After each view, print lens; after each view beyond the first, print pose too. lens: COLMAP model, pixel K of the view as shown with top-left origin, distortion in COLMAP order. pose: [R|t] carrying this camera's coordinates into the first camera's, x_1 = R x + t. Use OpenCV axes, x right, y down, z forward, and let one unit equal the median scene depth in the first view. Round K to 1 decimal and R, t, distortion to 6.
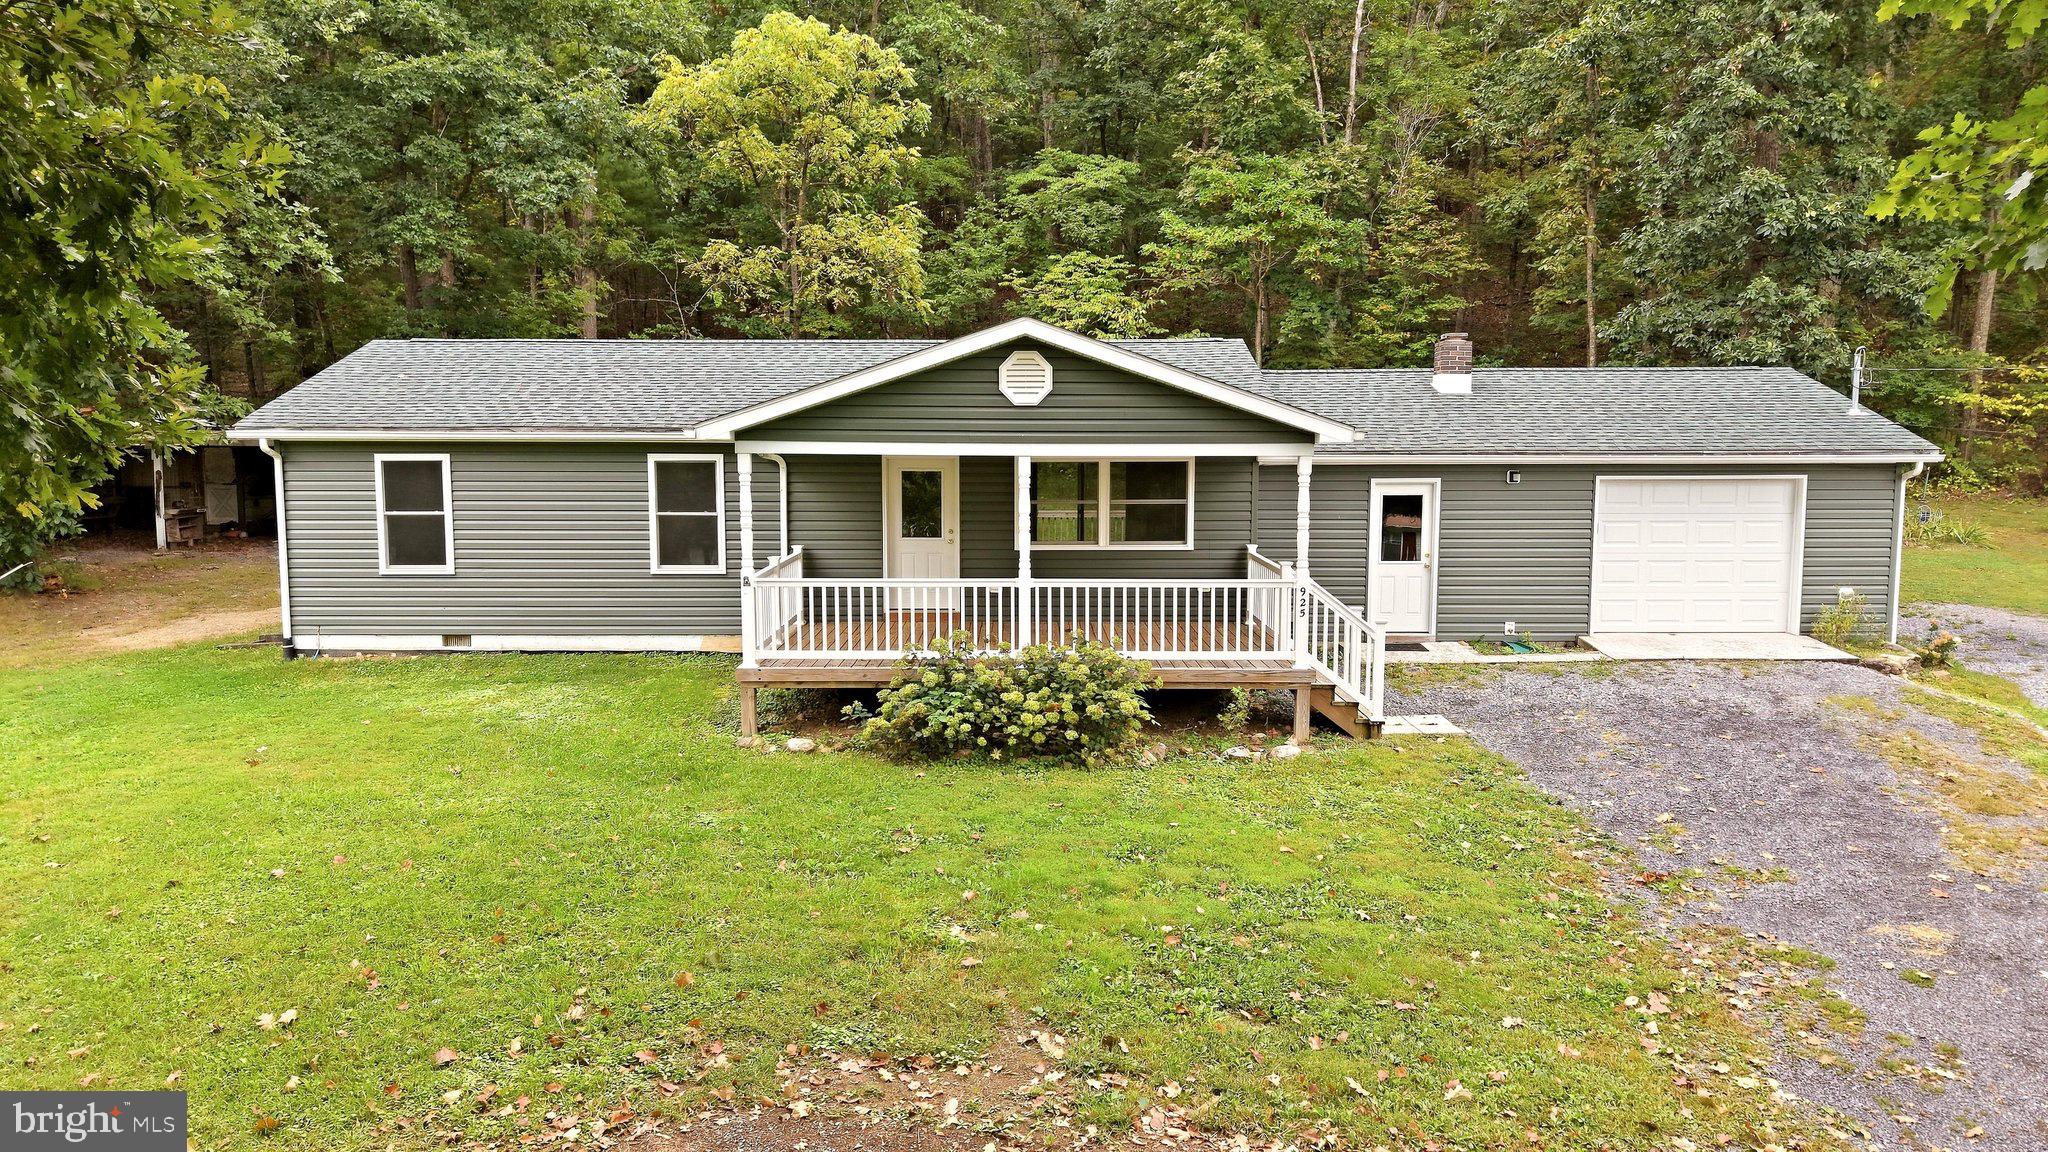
lens RADIAL K [[1328.5, 0, 1024.0], [0, 1328.5, 576.0], [0, 0, 1]] dist [0.059124, -0.079857]
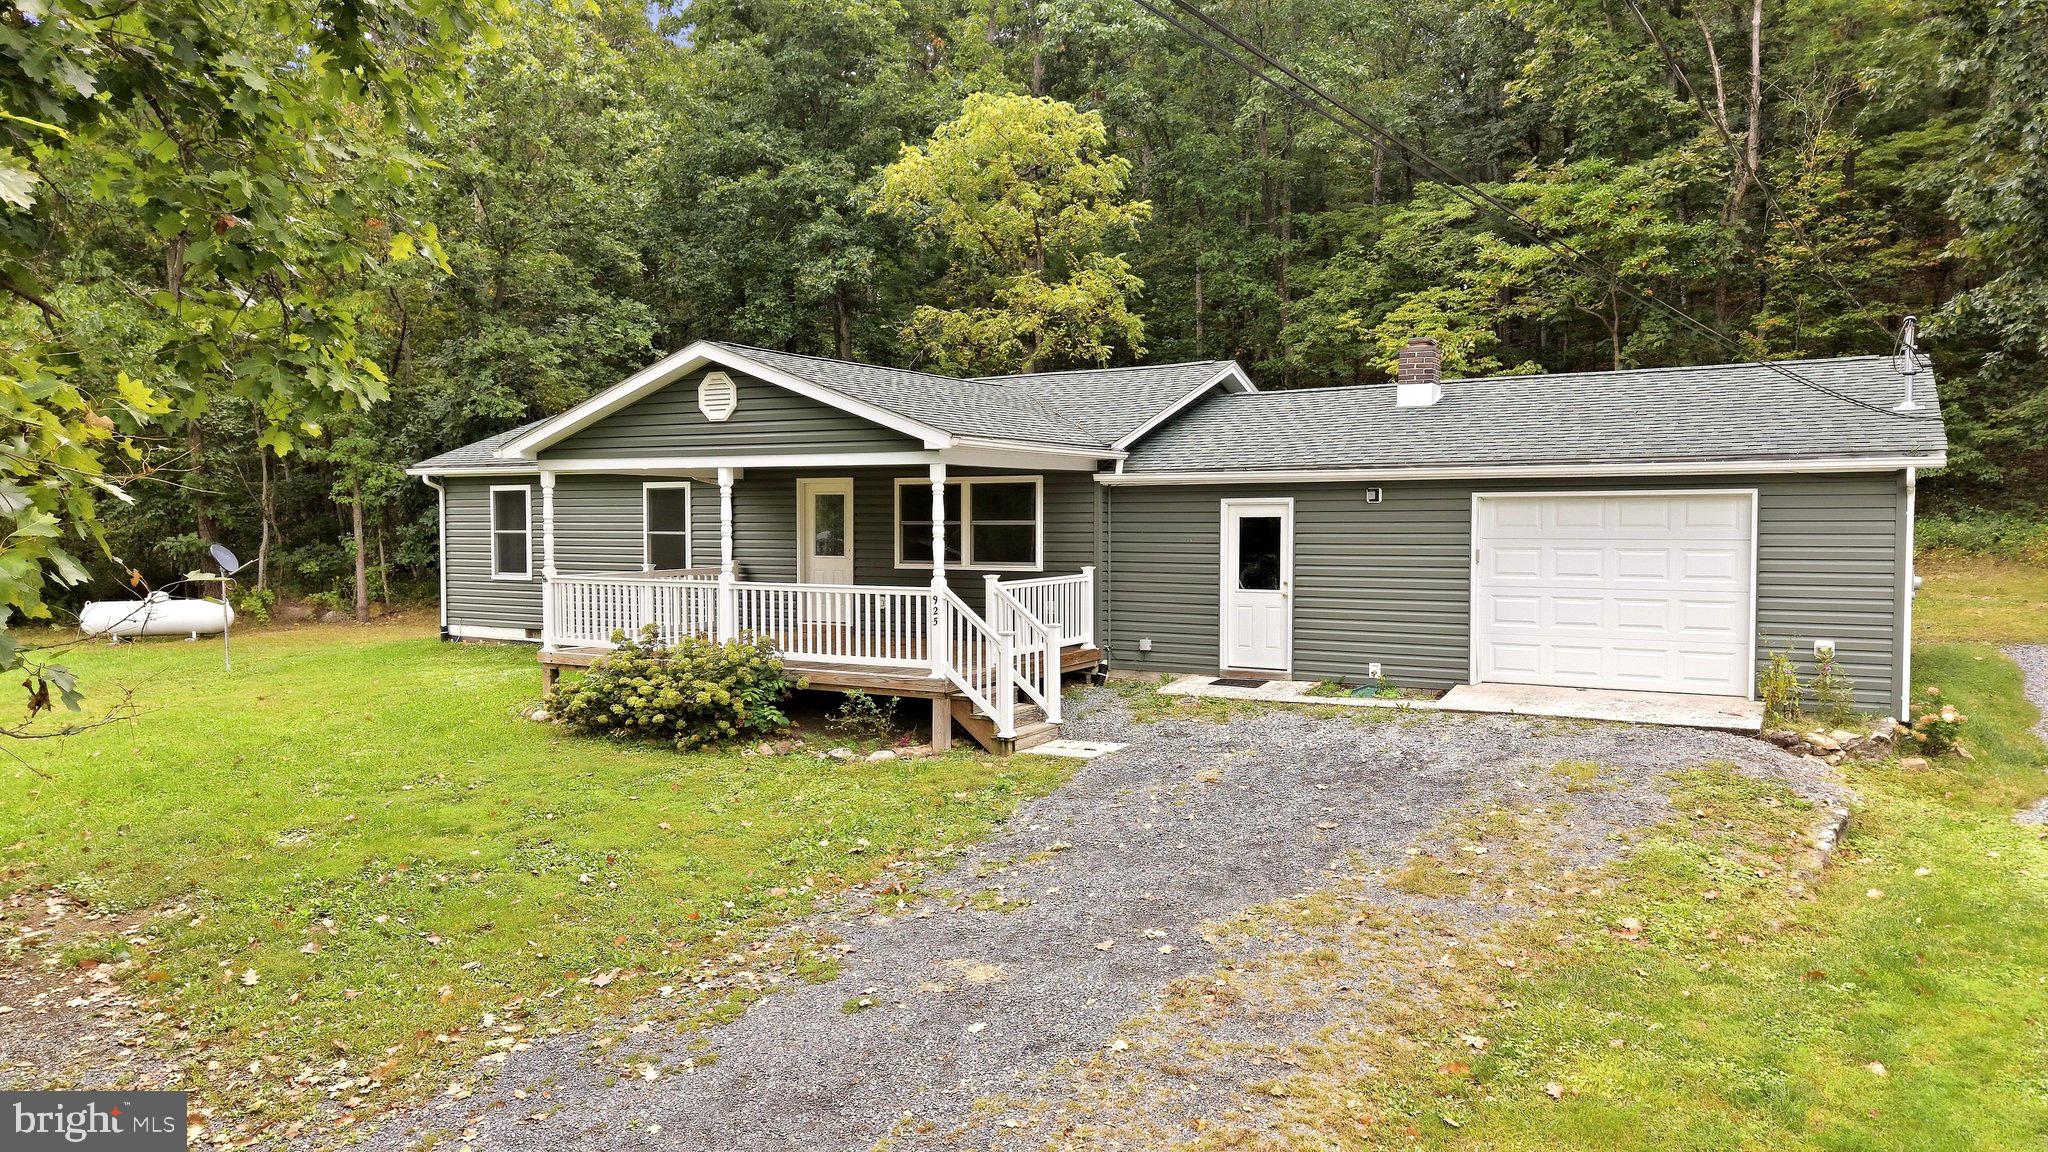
lens RADIAL K [[1328.5, 0, 1024.0], [0, 1328.5, 576.0], [0, 0, 1]] dist [0.059124, -0.079857]
pose [[0.869457, 0.020419, -0.493587, 0.597443], [-0.047773, 0.997938, -0.042869, 0.026435], [0.491694, 0.060853, 0.868639, 0.138859]]
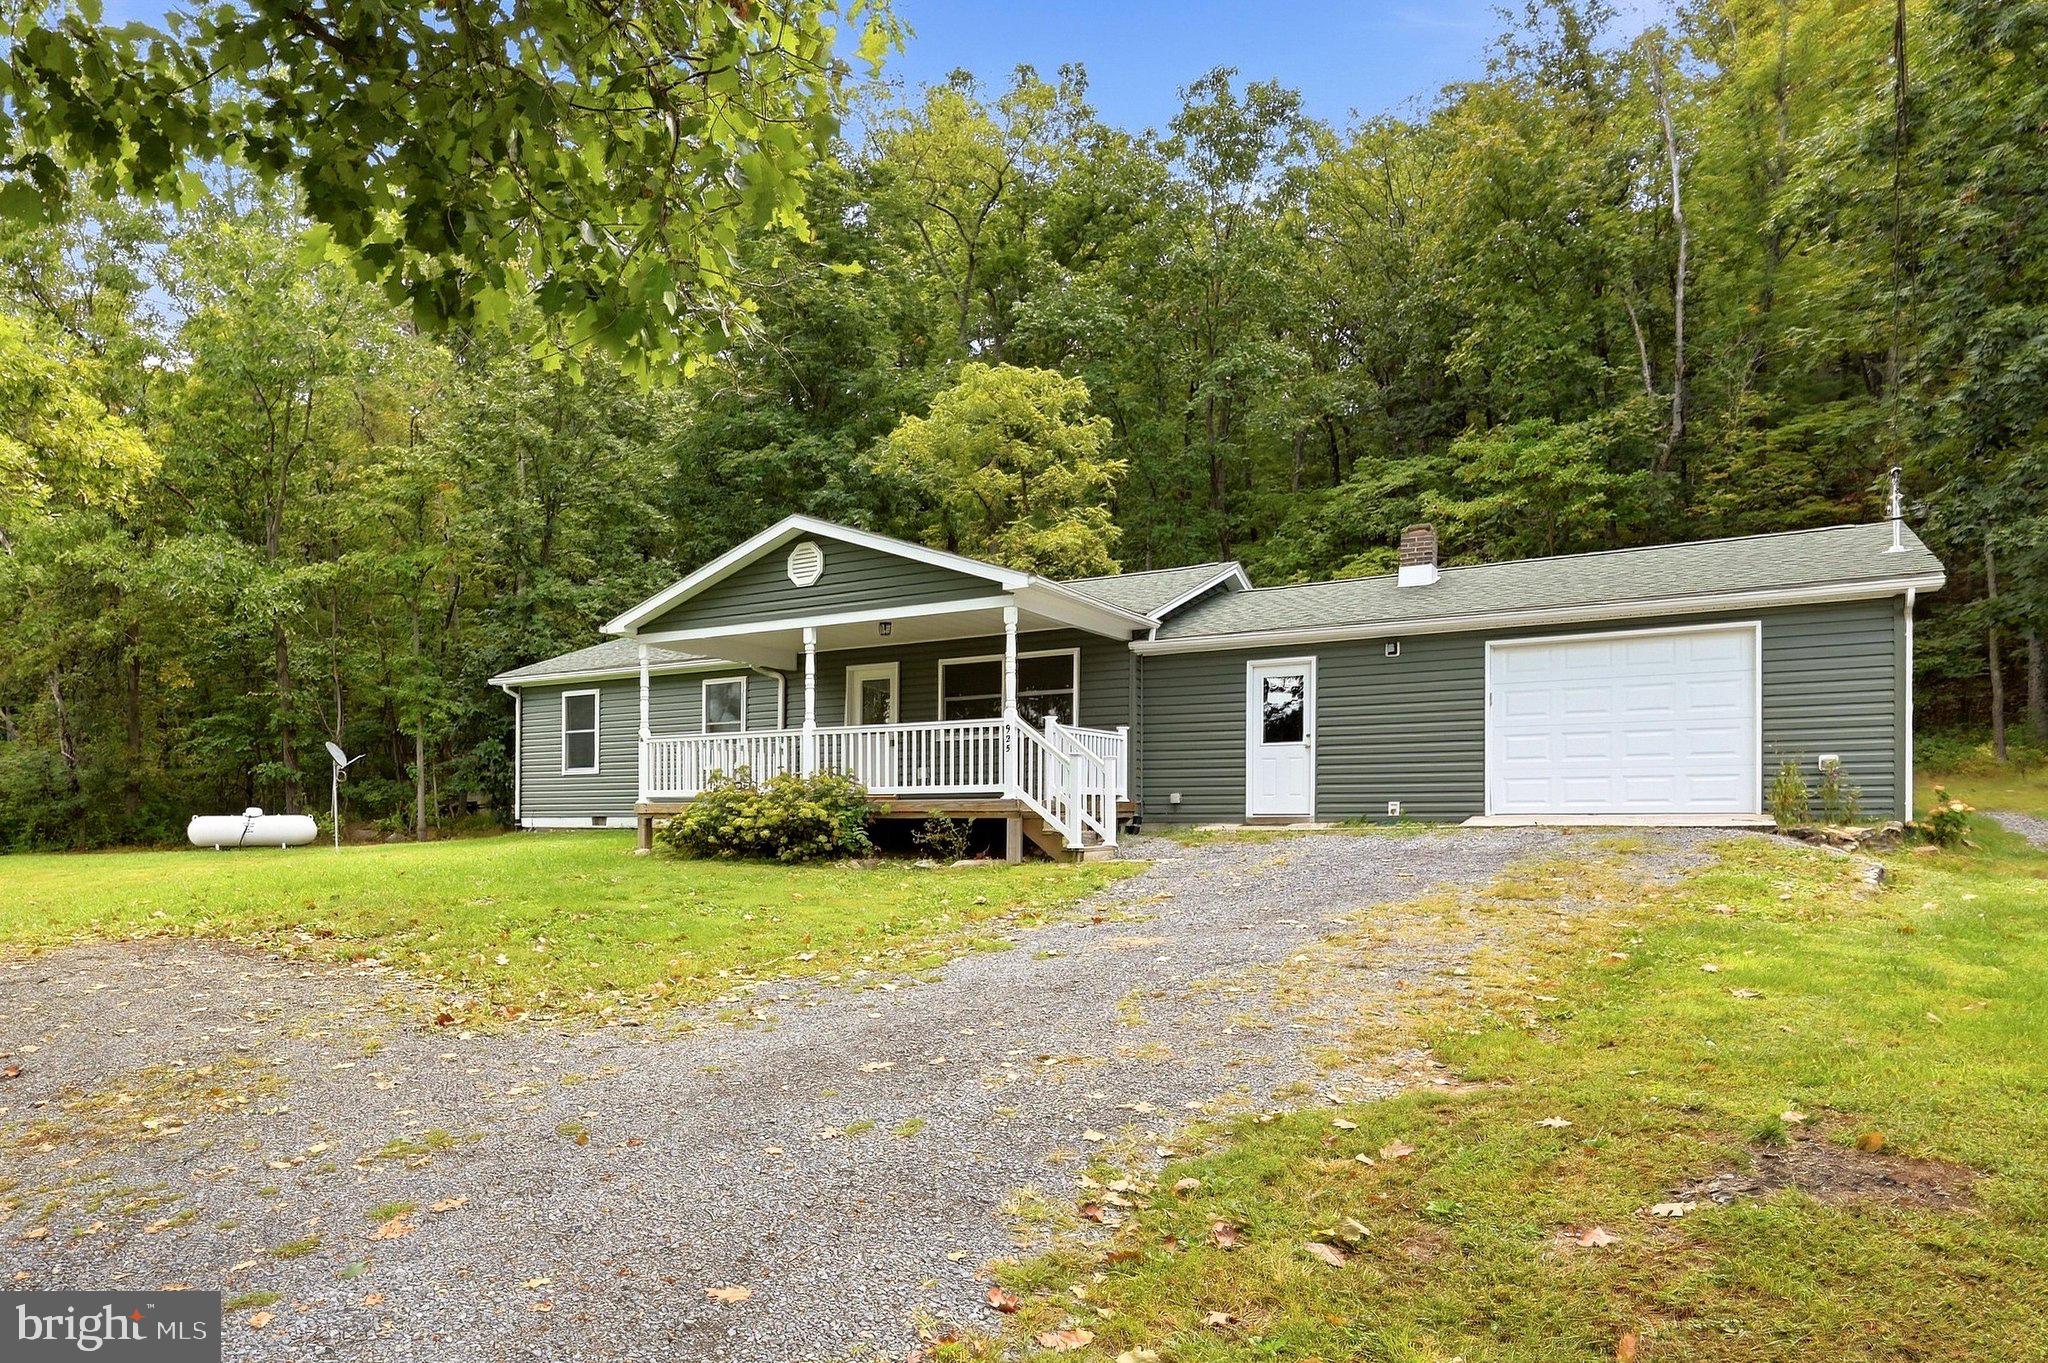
lens RADIAL K [[1227.0, 0, 893.5], [0, 1227.0, 827.2], [0, 0, 1]] dist [0.020949, -0.027179]
pose [[0.846660, 0.001908, -0.532130, 0.533082], [-0.051841, 0.995533, -0.078912, 0.142315], [0.529603, 0.094398, 0.842977, 0.075448]]
